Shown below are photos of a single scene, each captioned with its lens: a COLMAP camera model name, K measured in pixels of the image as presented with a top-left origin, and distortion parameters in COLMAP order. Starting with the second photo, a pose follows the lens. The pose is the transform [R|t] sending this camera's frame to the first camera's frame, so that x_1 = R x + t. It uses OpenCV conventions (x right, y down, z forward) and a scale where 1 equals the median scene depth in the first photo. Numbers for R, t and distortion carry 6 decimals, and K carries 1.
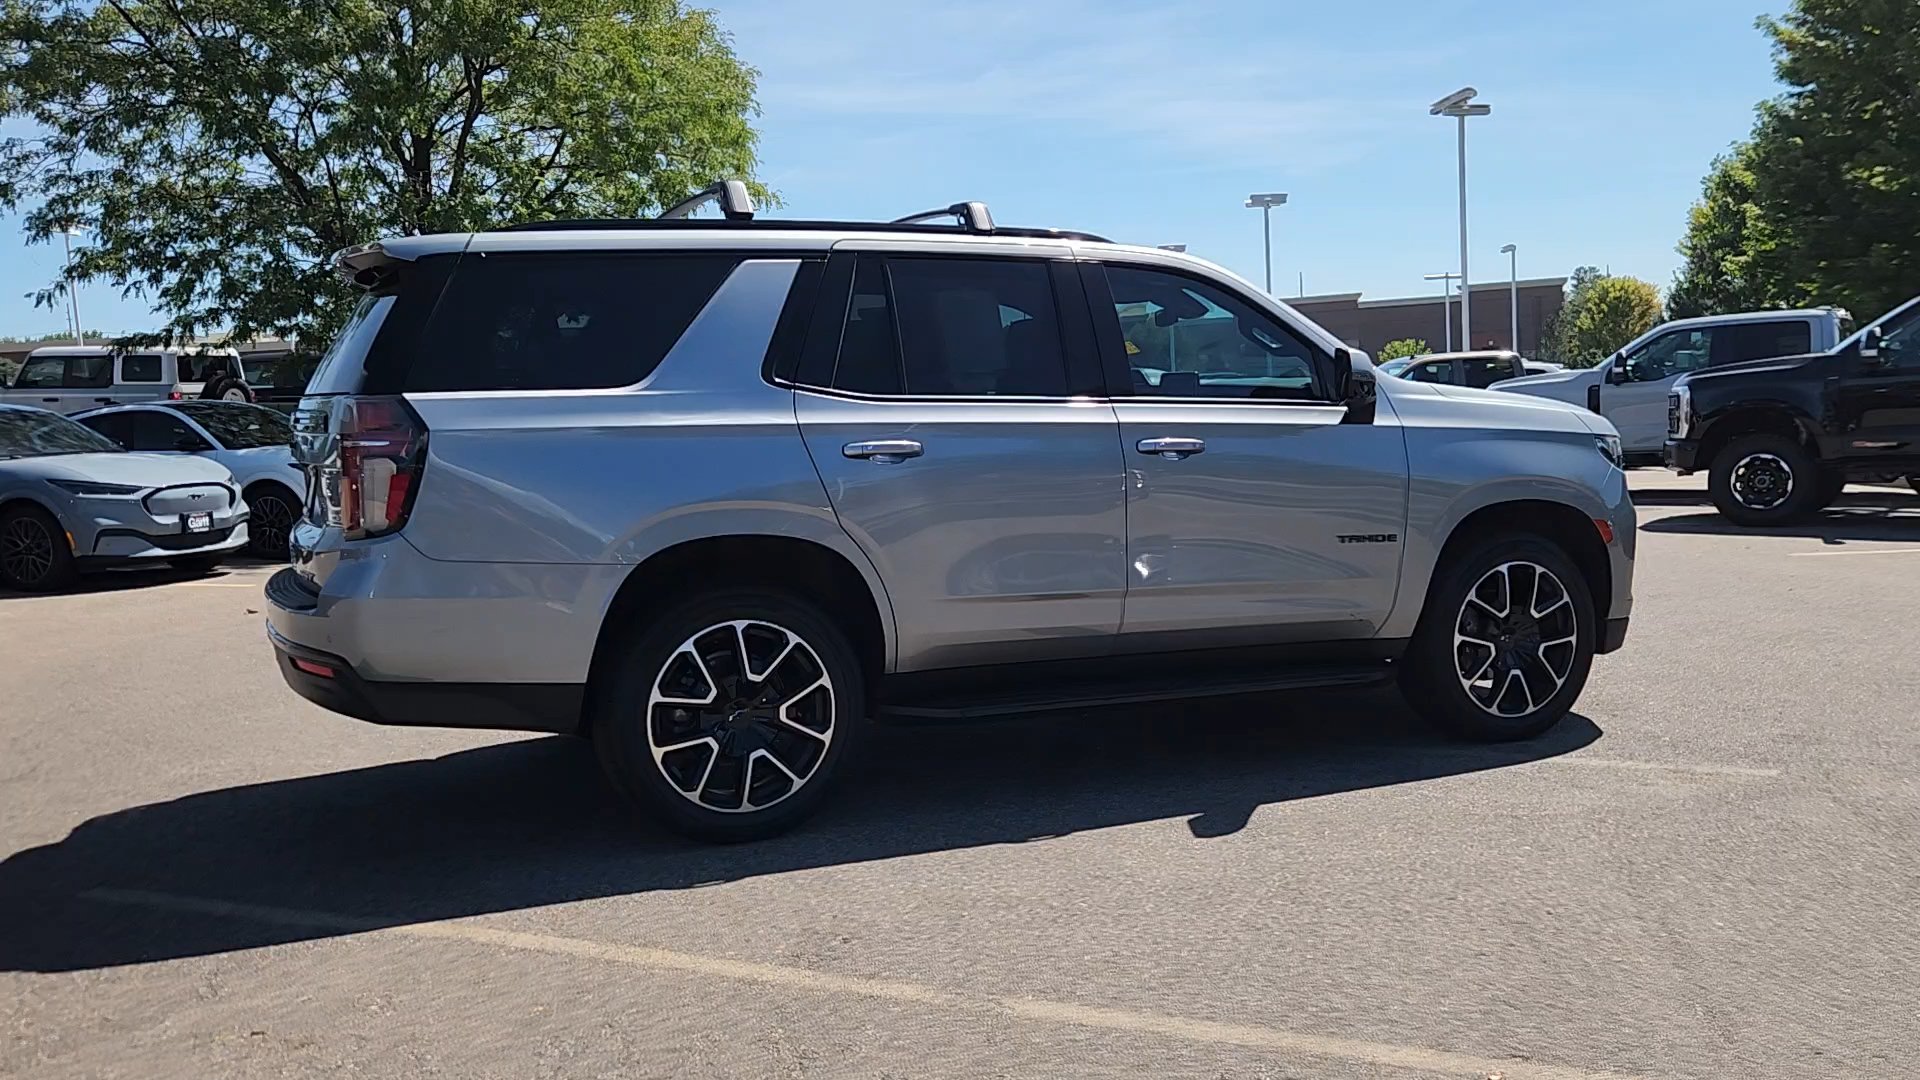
lens RADIAL K [[1633.2, 0, 953.9], [0, 1633.2, 538.3], [0, 0, 1]] dist [0.028941, -0.014893]
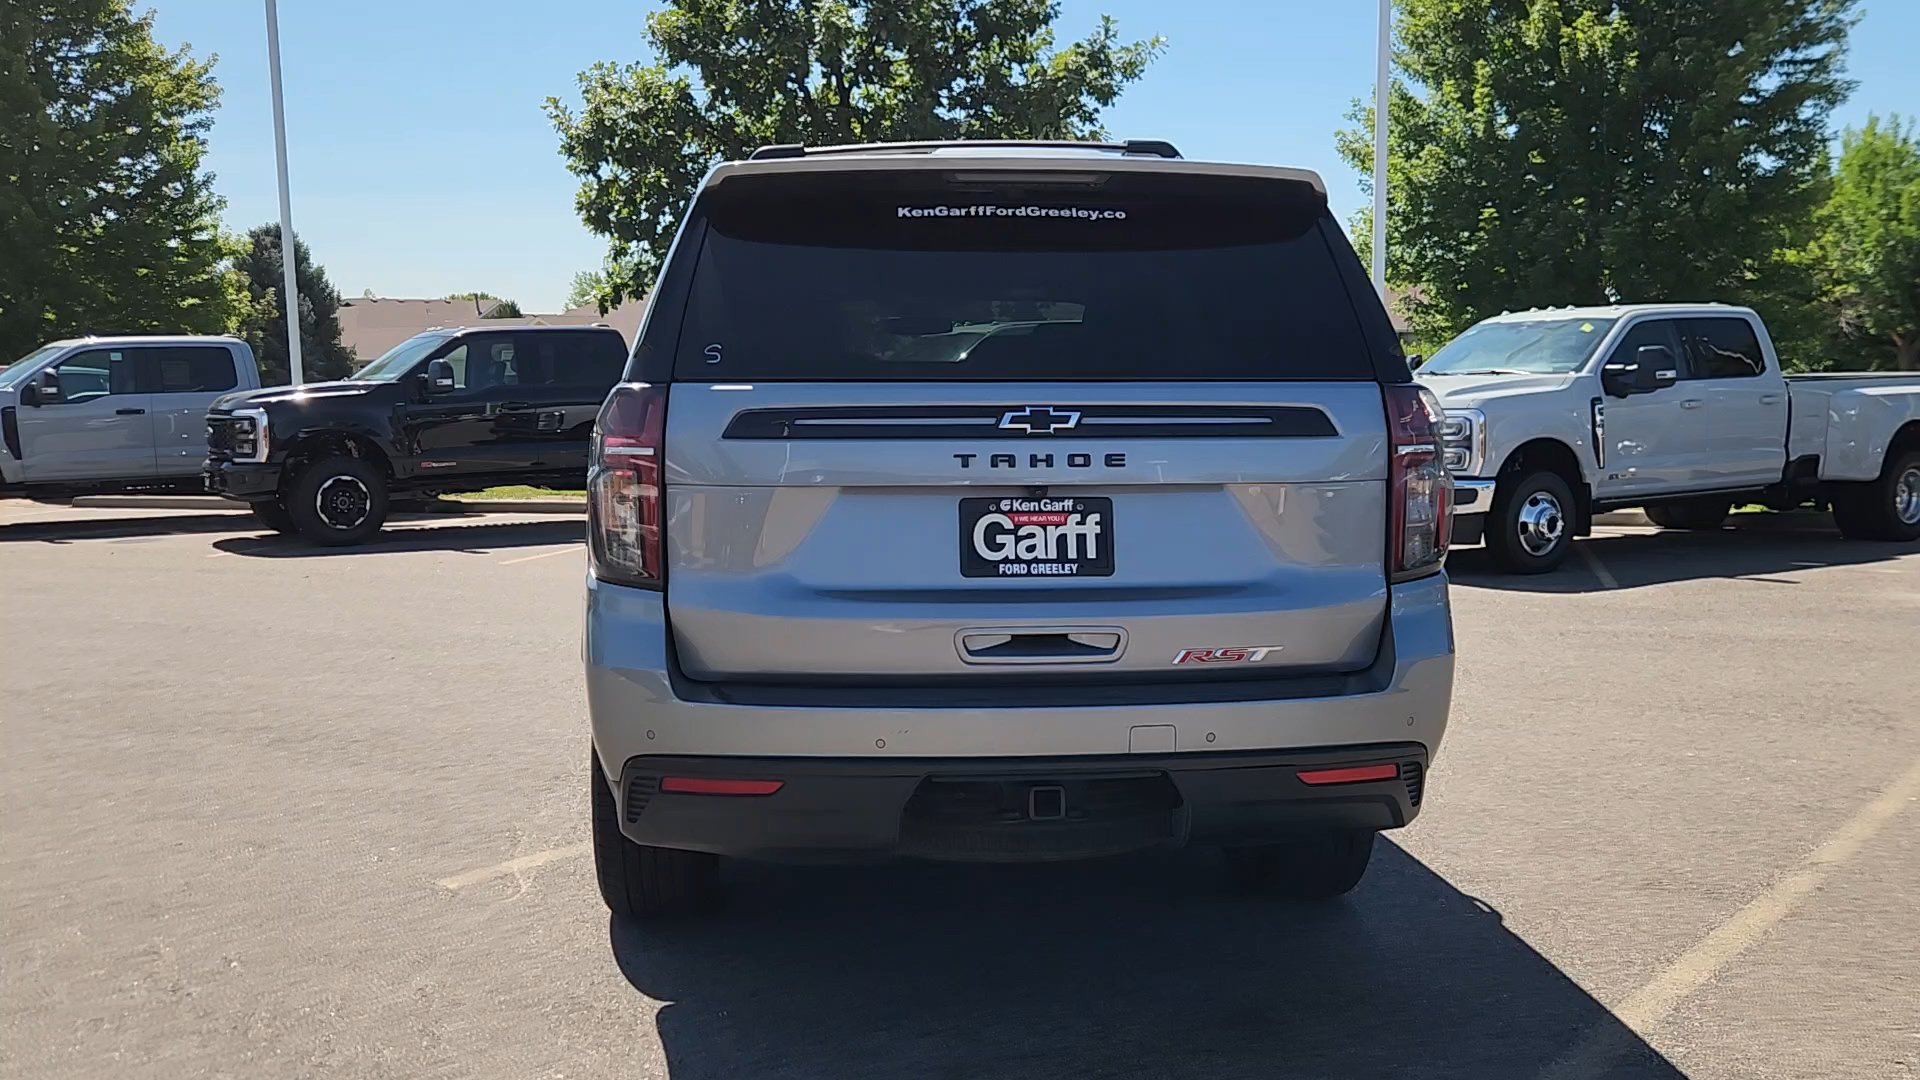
lens RADIAL K [[1630.5, 0, 945.0], [0, 1630.5, 544.4], [0, 0, 1]] dist [0.029021, -0.026242]
pose [[0.332404, -0.063177, 0.941019, -0.947581], [0.078304, 0.996158, 0.039219, -0.050564], [-0.939881, 0.060649, 0.336074, 0.801694]]
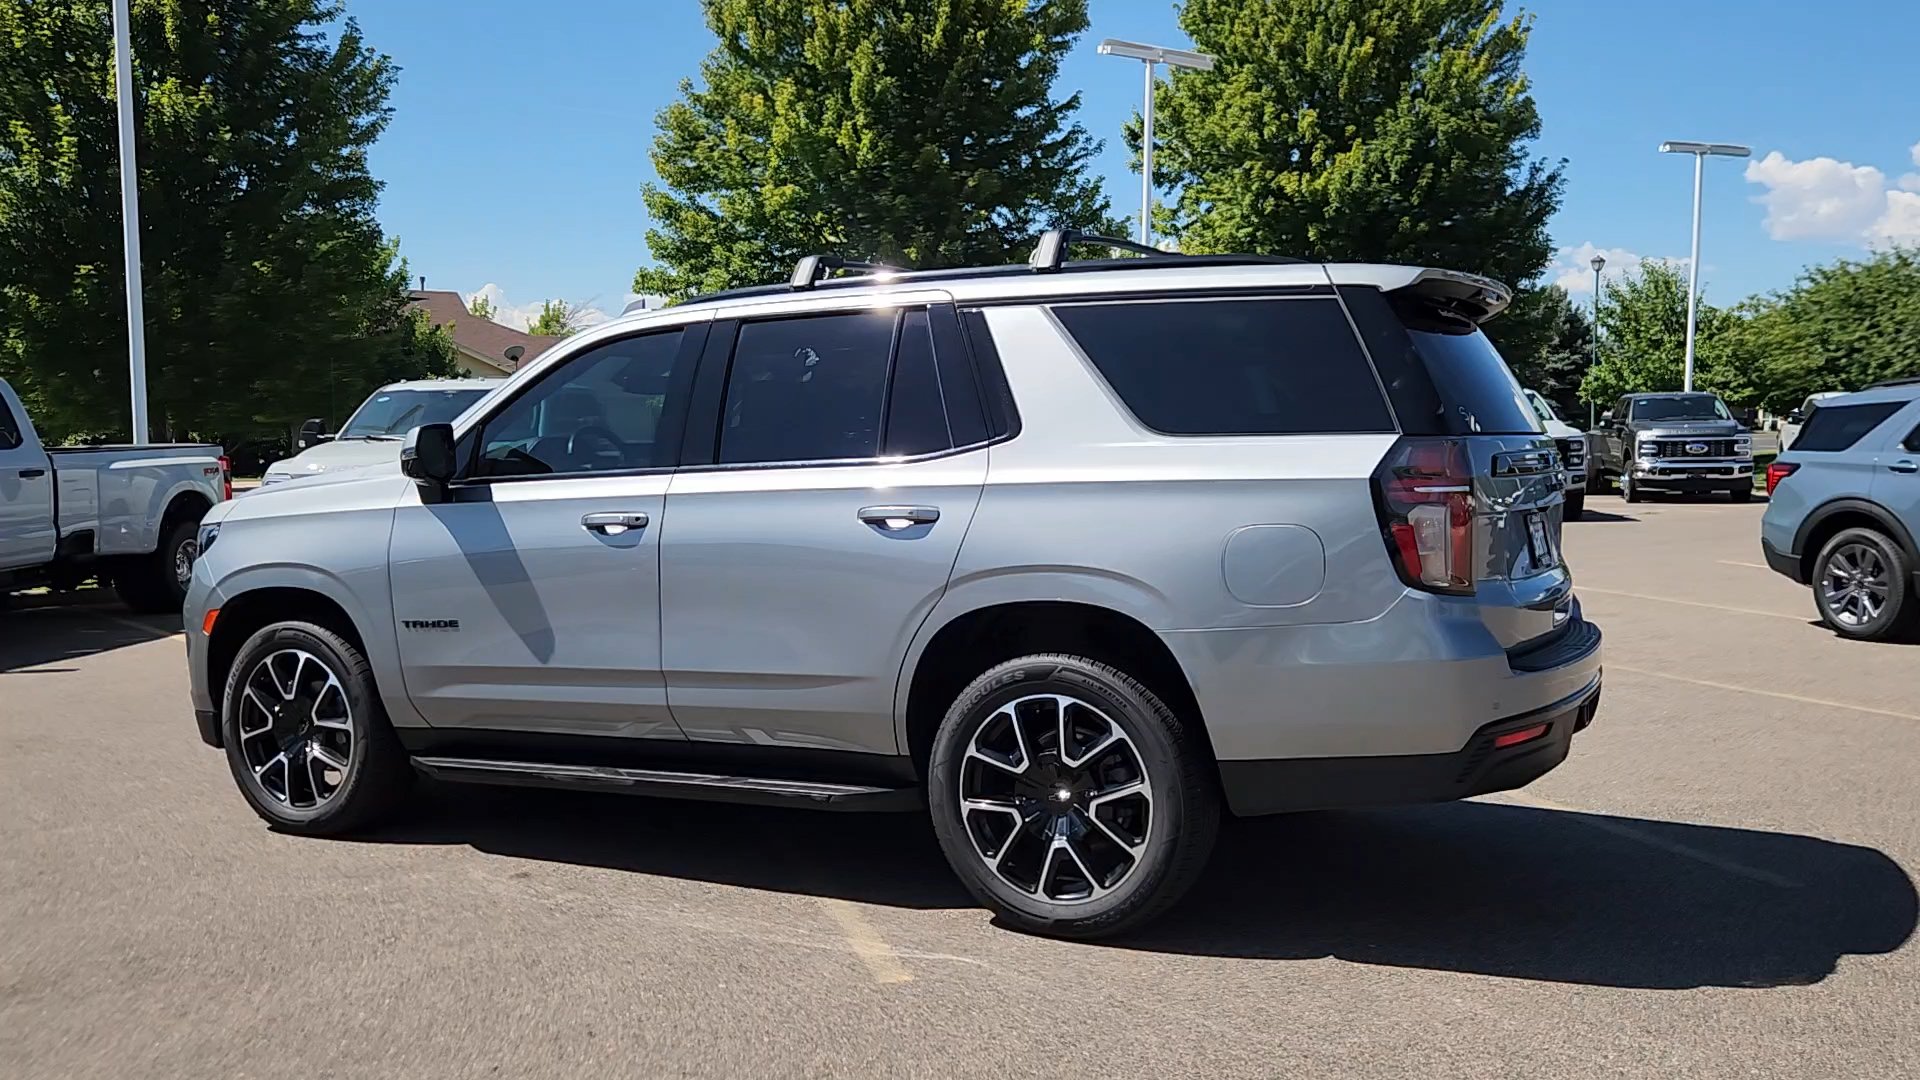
lens RADIAL K [[1630.5, 0, 945.0], [0, 1630.5, 544.4], [0, 0, 1]] dist [0.029021, -0.026242]
pose [[-0.611508, -0.014002, 0.791114, -0.879700], [0.098291, 0.990754, 0.093512, -0.138366], [-0.785109, 0.134943, -0.604478, 1.751018]]
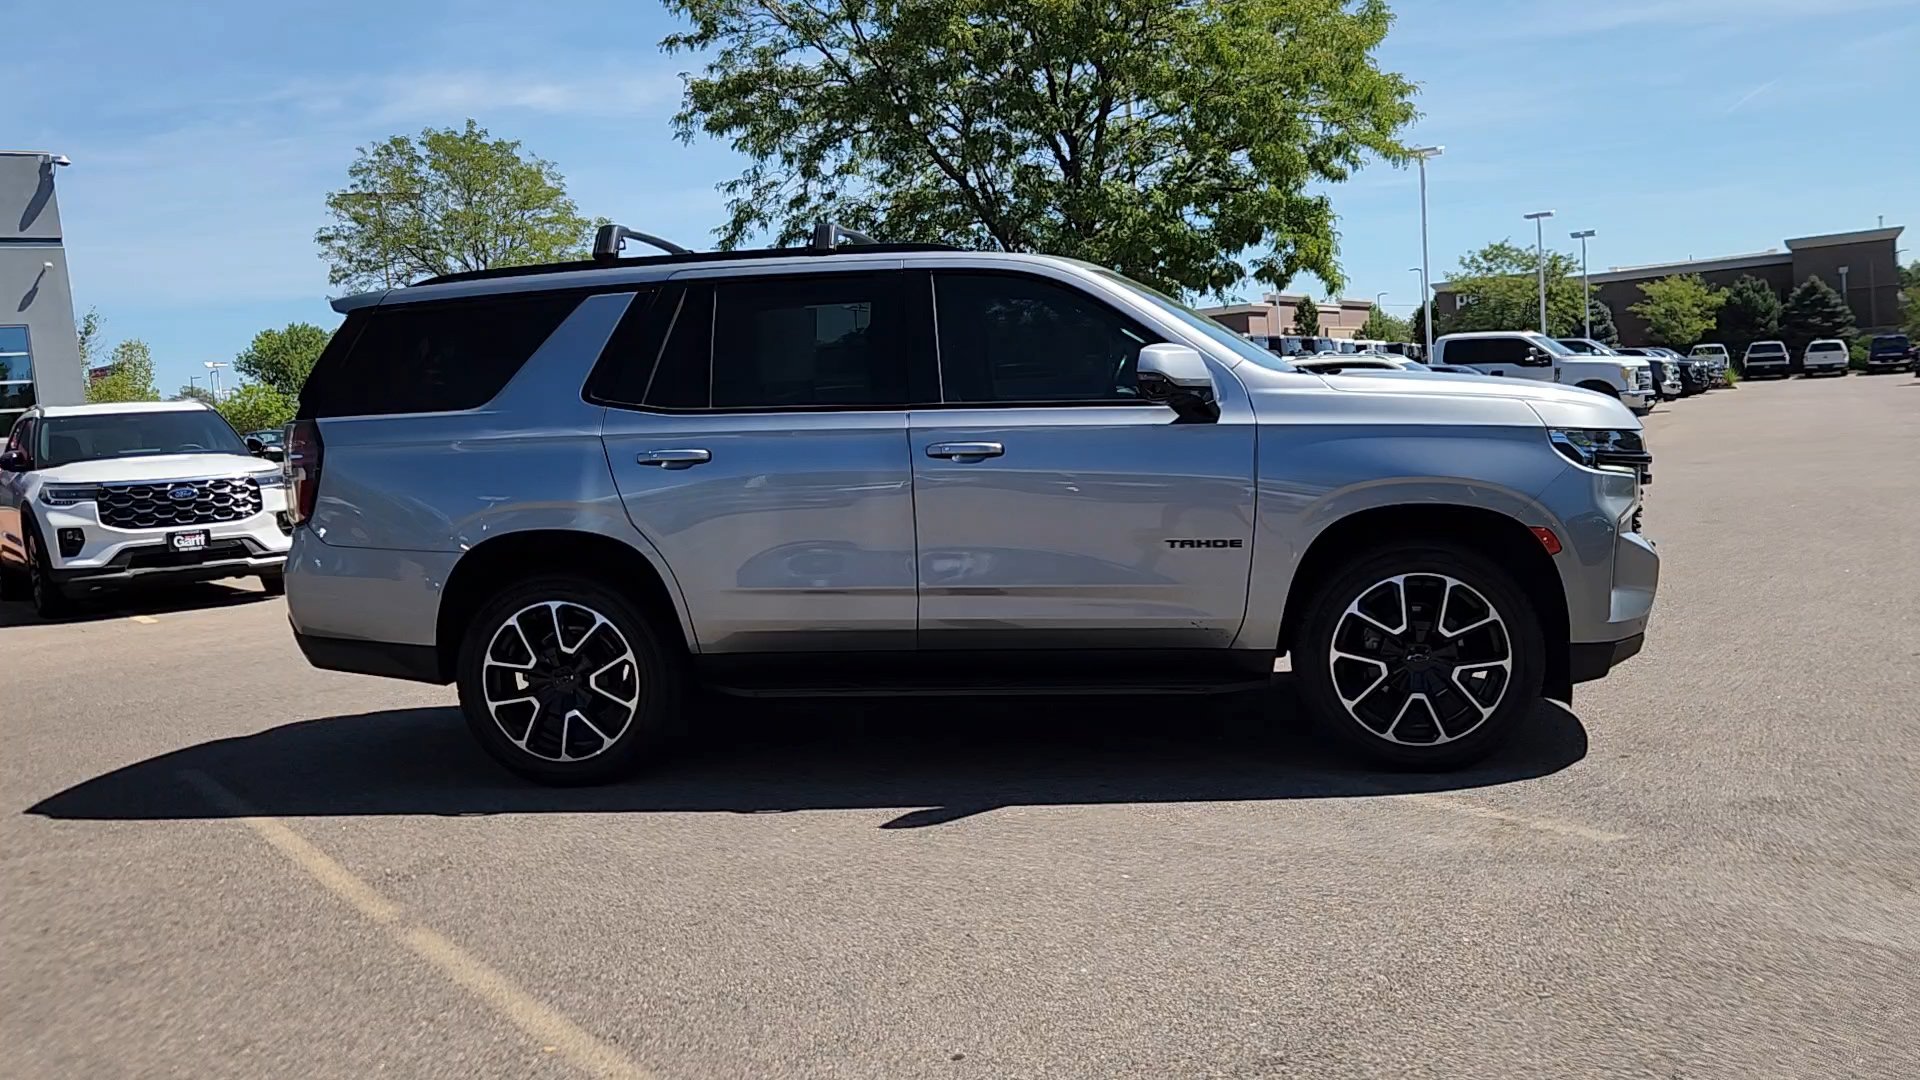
lens RADIAL K [[1630.5, 0, 945.0], [0, 1630.5, 544.4], [0, 0, 1]] dist [0.029021, -0.026242]
pose [[0.848852, 0.027861, -0.527896, 0.665747], [-0.011405, 0.999343, 0.034403, -0.032296], [0.528507, -0.023183, 0.848612, 0.123284]]
